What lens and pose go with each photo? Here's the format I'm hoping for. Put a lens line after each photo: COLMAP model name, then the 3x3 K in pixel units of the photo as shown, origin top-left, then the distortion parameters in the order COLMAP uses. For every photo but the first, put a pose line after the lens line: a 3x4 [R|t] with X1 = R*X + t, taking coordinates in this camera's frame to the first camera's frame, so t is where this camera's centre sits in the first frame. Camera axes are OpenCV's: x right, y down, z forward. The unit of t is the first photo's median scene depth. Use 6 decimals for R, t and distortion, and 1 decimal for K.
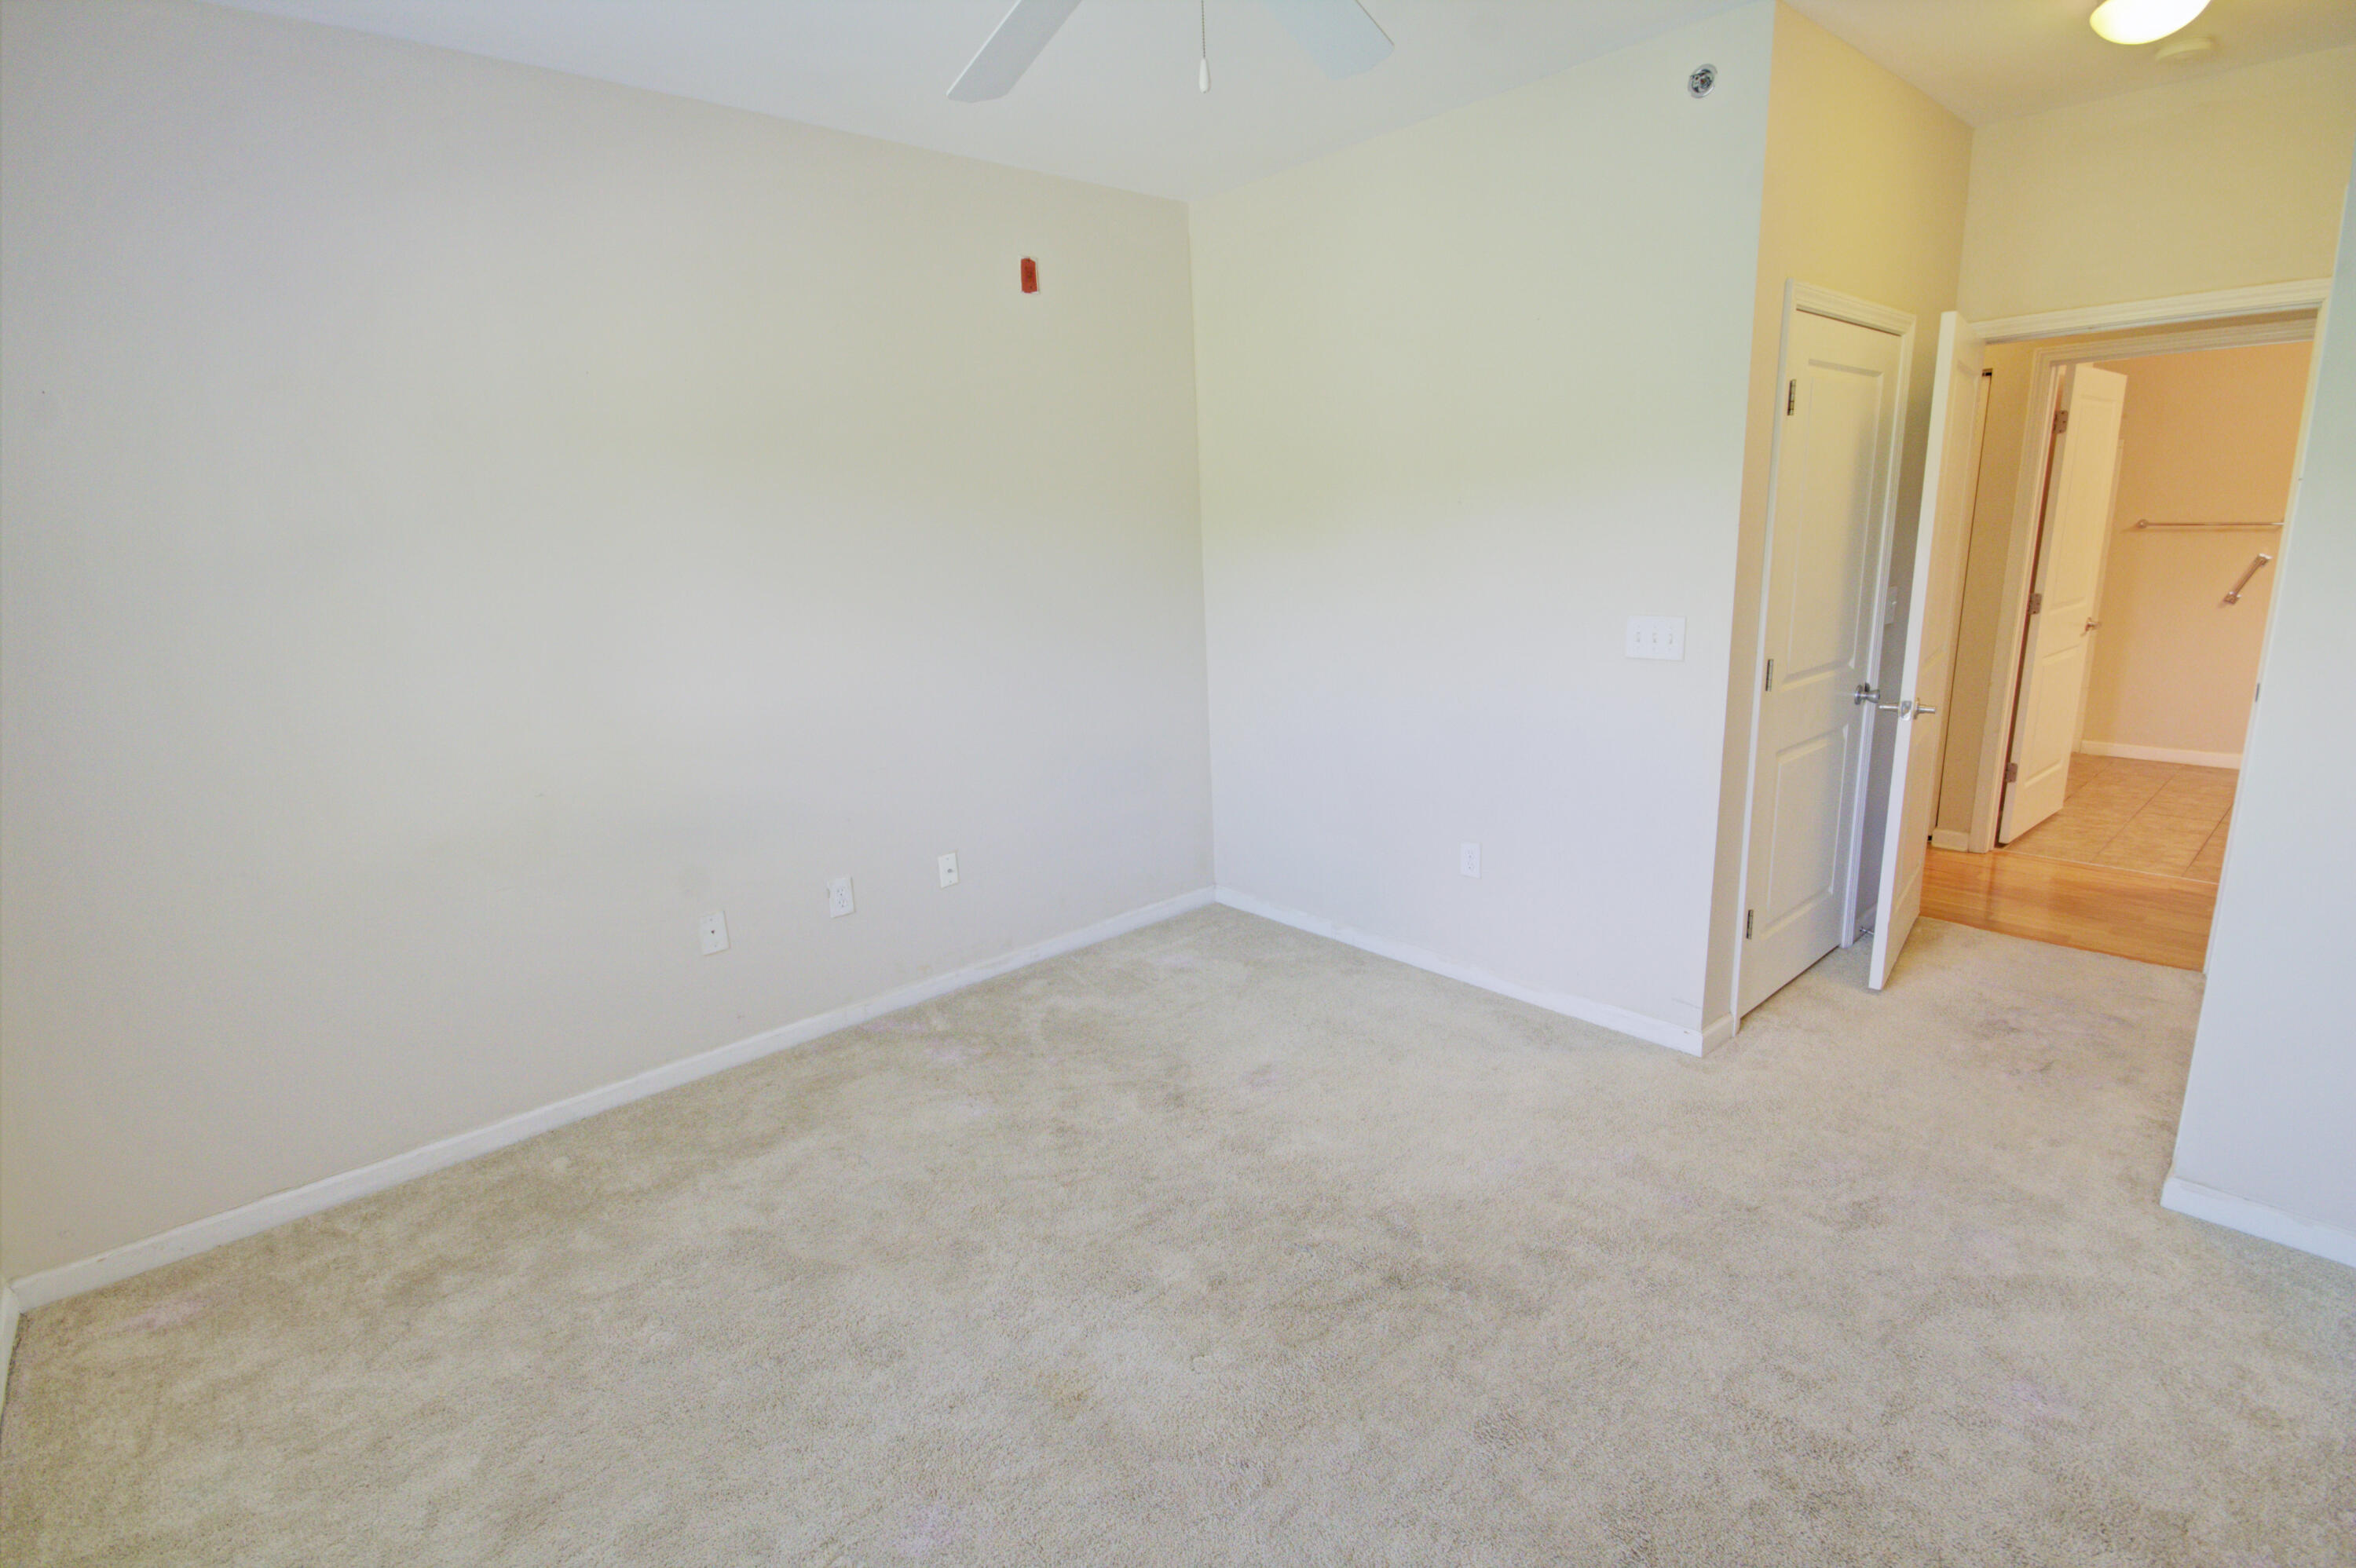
lens RADIAL K [[1103.5, 0, 1189.3], [0, 1103.5, 788.0], [0, 0, 1]] dist [-0.012864, -0.000555]
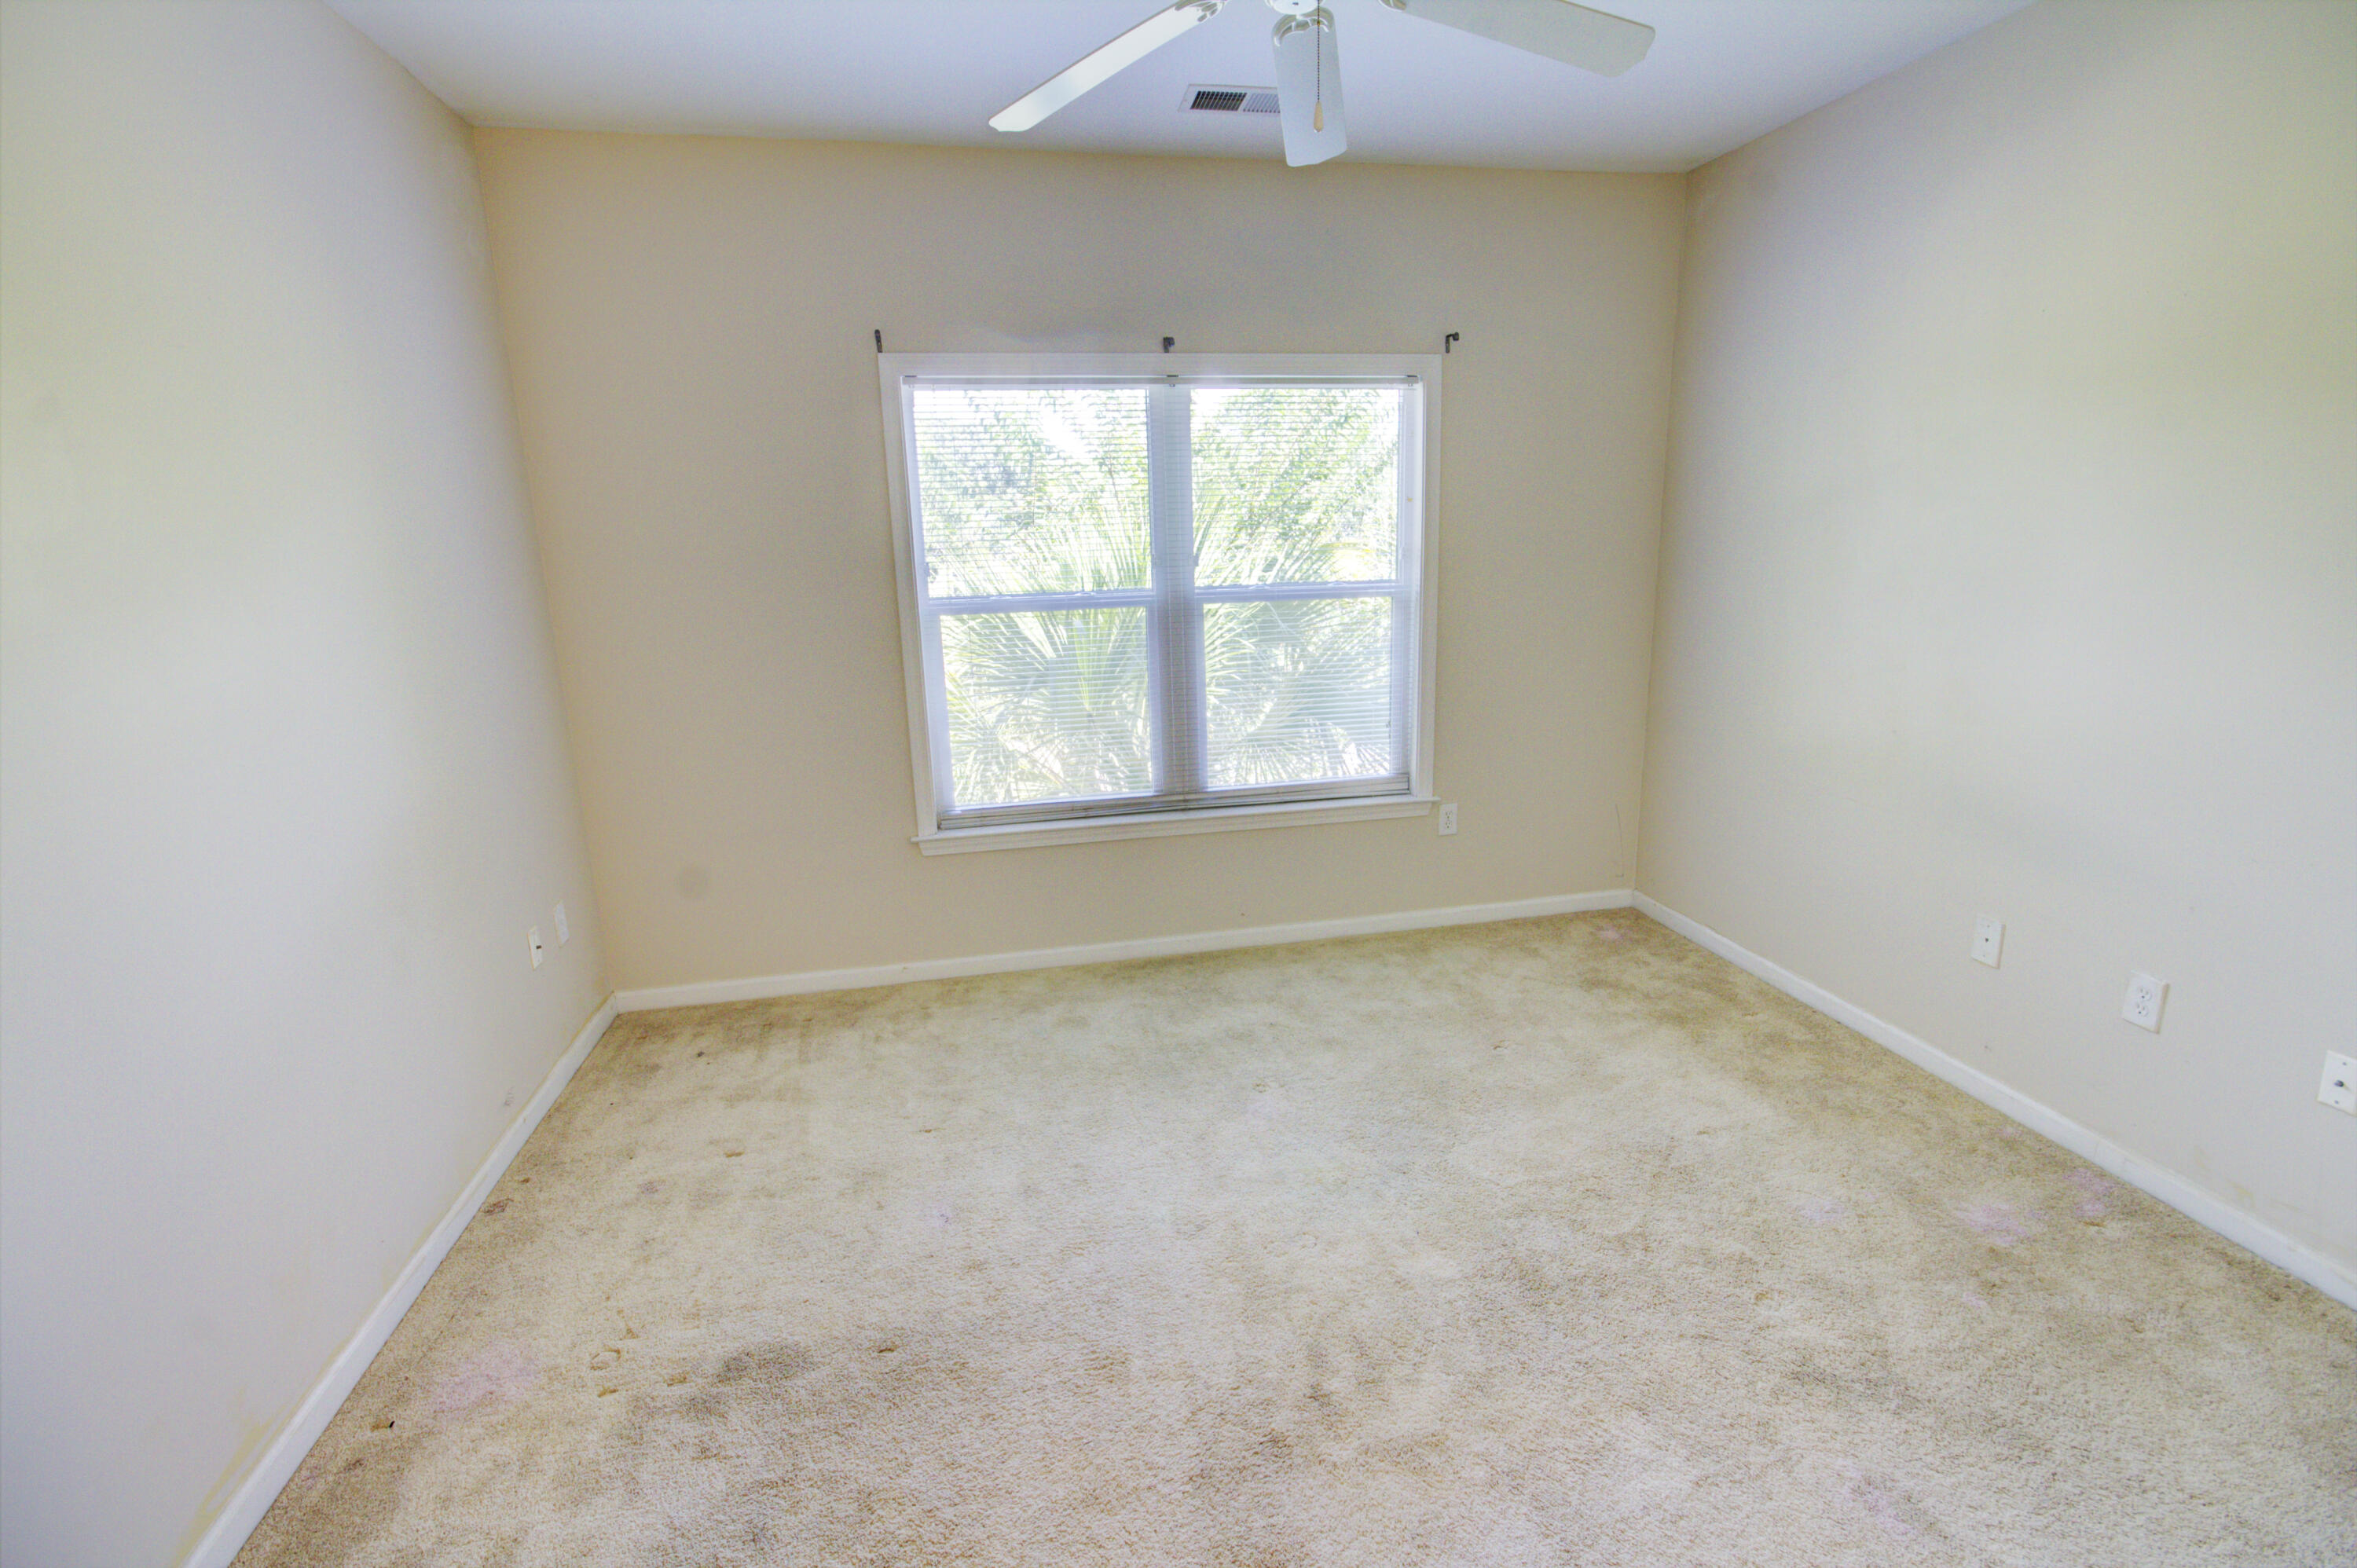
lens RADIAL K [[1104.0, 0, 1186.3], [0, 1104.0, 780.7], [0, 0, 1]] dist [-0.012864, -0.000555]
pose [[-0.497121, 0.255972, -0.829065, 0.663902], [-0.154898, 0.913966, 0.375064, -0.245541], [0.853743, 0.314873, -0.414702, 0.882880]]
